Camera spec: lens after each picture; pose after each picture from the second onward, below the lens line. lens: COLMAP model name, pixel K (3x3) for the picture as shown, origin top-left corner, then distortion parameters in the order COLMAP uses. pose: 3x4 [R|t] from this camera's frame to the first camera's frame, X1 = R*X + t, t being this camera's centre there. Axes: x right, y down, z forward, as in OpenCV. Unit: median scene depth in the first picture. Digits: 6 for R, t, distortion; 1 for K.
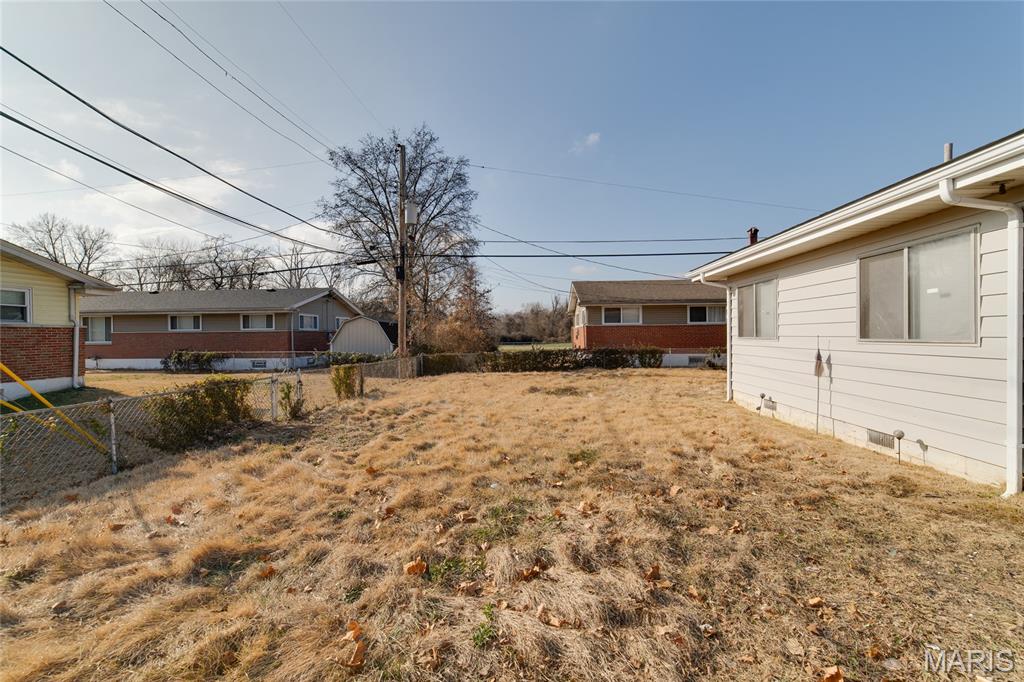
lens RADIAL K [[398.1, 0, 514.8], [0, 398.1, 335.7], [0, 0, 1]] dist [-0.003603, 0.000405]
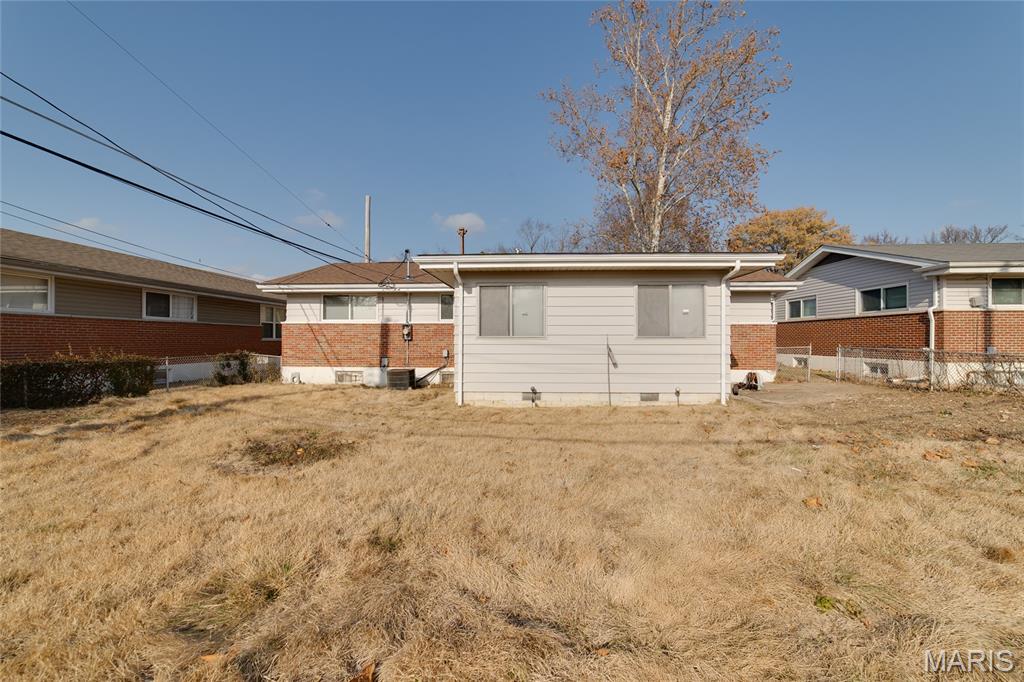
lens RADIAL K [[398.1, 0, 514.8], [0, 398.1, 335.7], [0, 0, 1]] dist [-0.003603, 0.000405]
pose [[-0.007563, 0.020321, 0.999765, -0.665490], [0.001457, 0.999793, -0.020310, 0.035043], [-0.999970, 0.001303, -0.007591, 1.441956]]
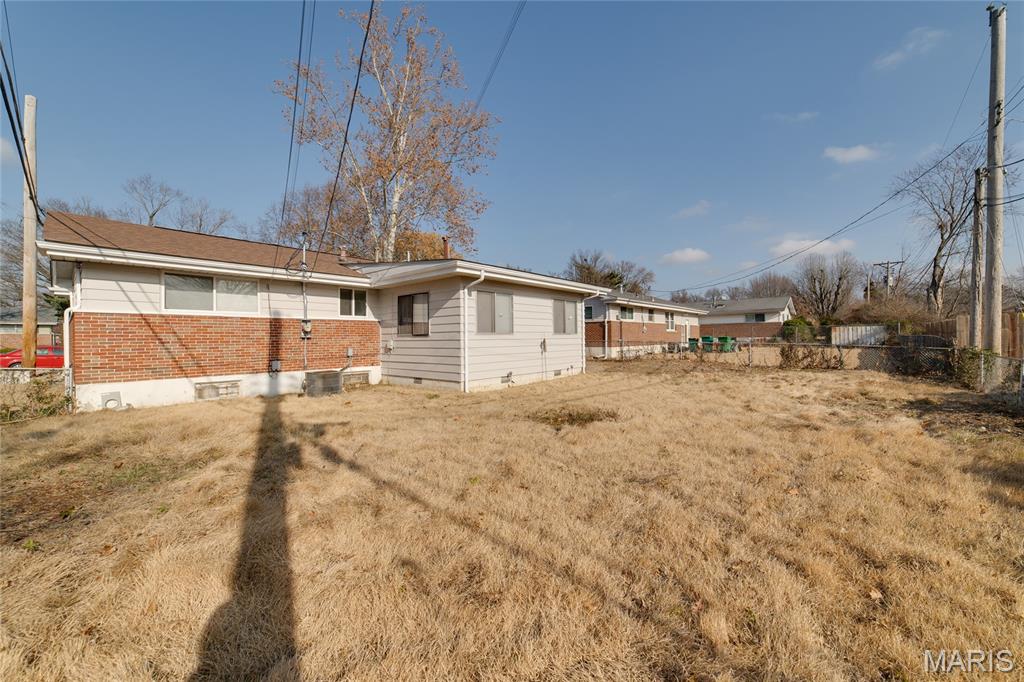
lens RADIAL K [[398.1, 0, 514.8], [0, 398.1, 335.7], [0, 0, 1]] dist [-0.003603, 0.000405]
pose [[-0.789172, 0.022857, 0.613747, -0.386845], [0.020368, 0.999732, -0.011042, 0.041952], [-0.613834, 0.003787, -0.789426, 2.892968]]
